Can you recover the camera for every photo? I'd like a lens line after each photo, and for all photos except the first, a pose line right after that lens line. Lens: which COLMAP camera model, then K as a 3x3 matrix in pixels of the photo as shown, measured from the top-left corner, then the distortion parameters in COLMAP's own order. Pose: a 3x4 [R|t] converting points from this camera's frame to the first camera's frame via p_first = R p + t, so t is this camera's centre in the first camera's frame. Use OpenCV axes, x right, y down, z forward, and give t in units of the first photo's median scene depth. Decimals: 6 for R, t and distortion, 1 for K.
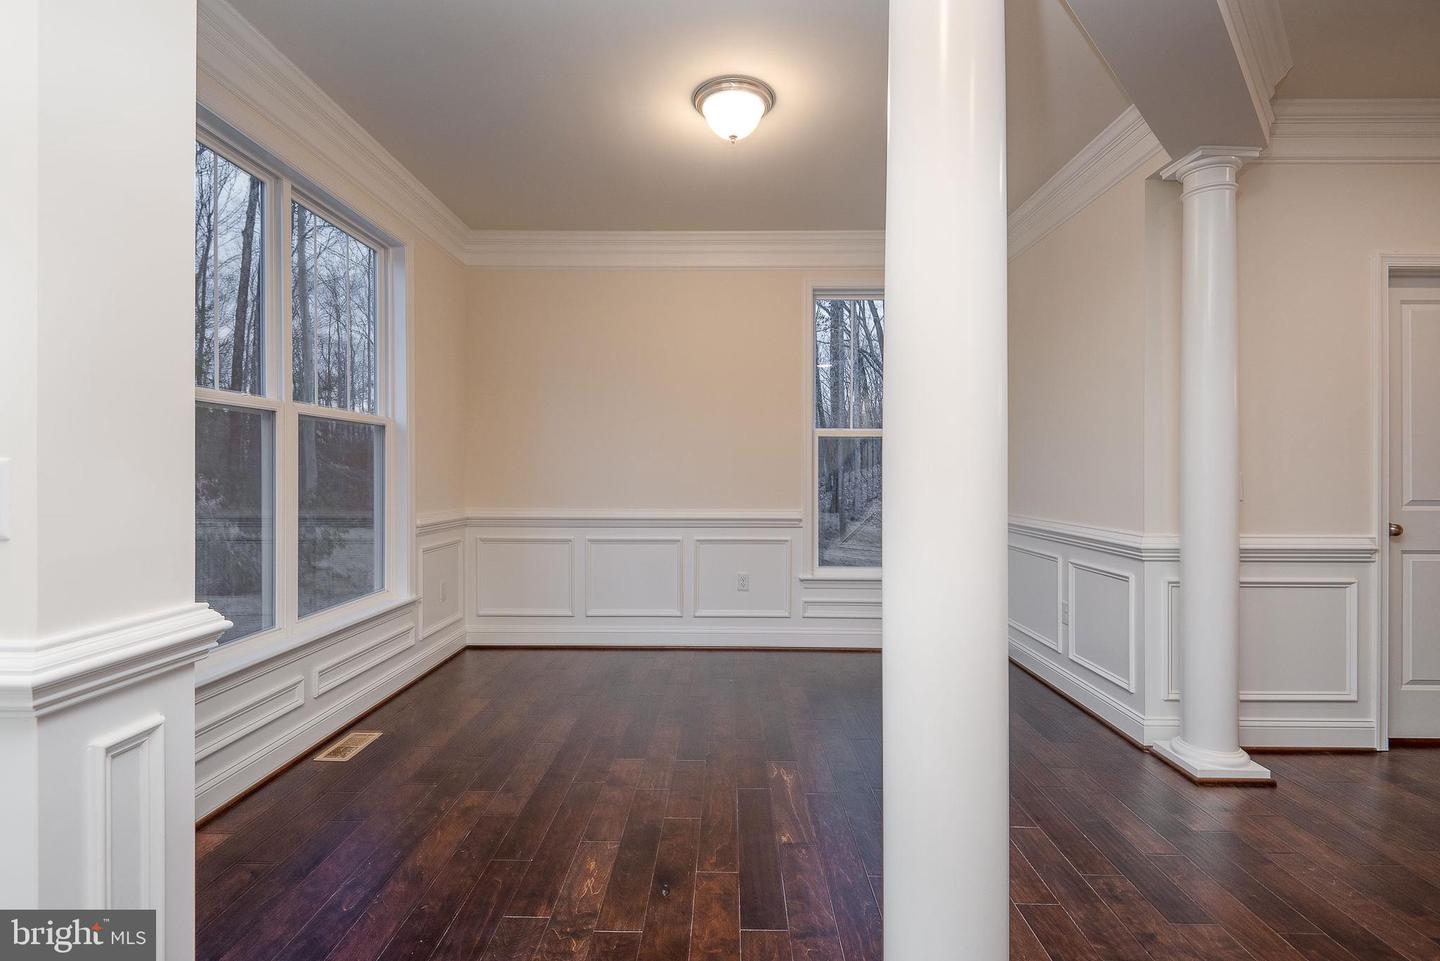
lens RADIAL K [[669.1, 0, 720.0], [0, 669.1, 480.5], [0, 0, 1]] dist [0.000870, 0.000112]
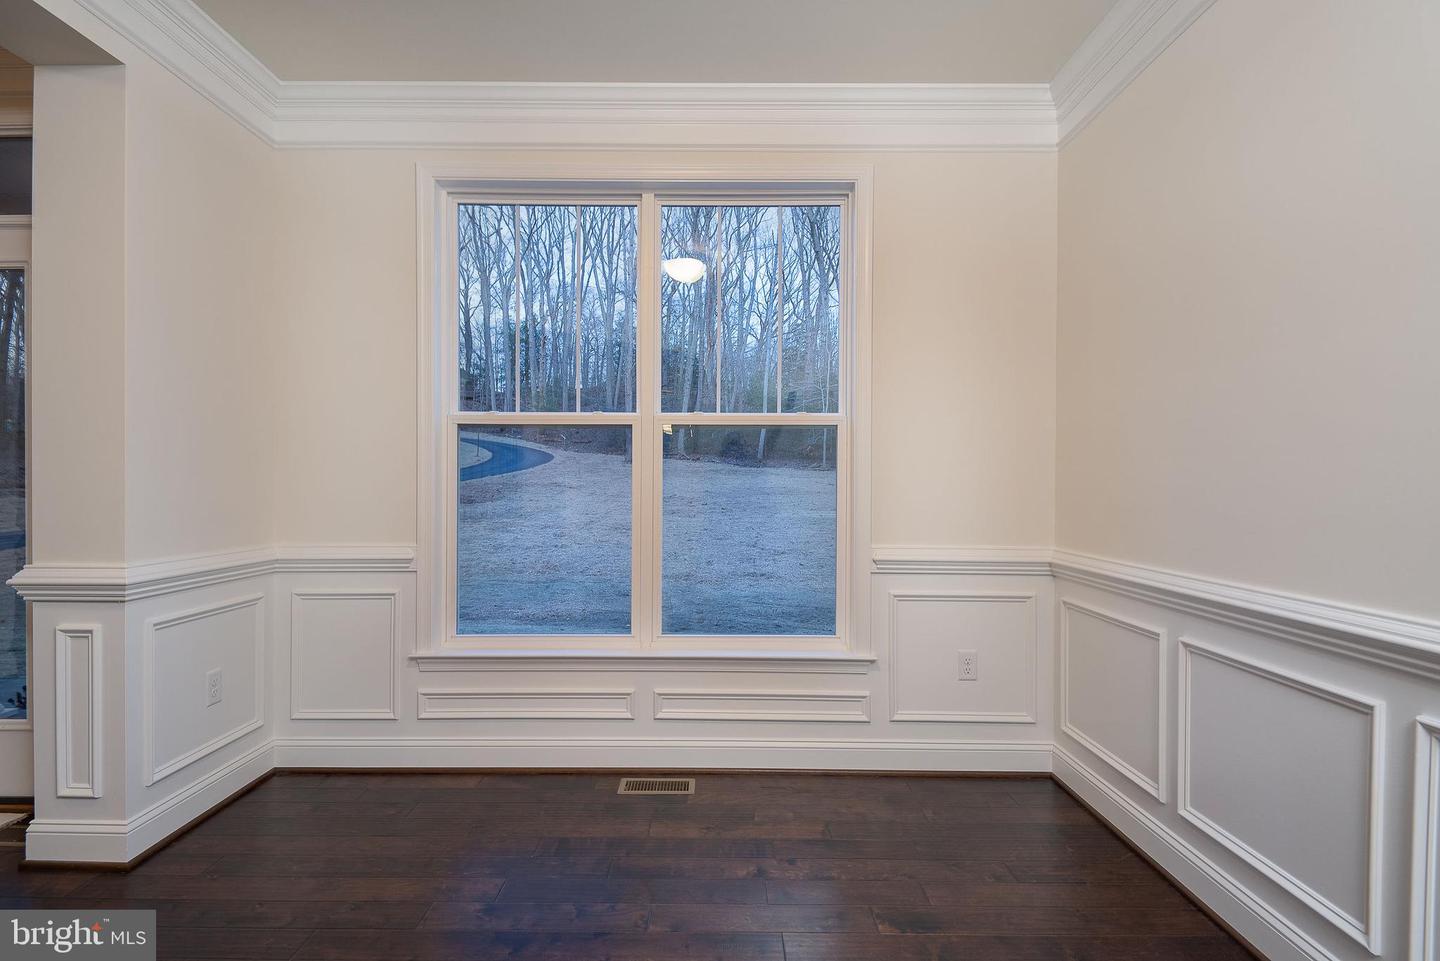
lens RADIAL K [[737.5, 0, 720.0], [0, 737.5, 480.5], [0, 0, 1]] dist [0.018063, -0.000249]
pose [[0.011540, -0.002515, -0.999930, 0.471365], [-0.015536, 0.999876, -0.002695, -0.016807], [0.999813, 0.015566, 0.011499, 1.122165]]
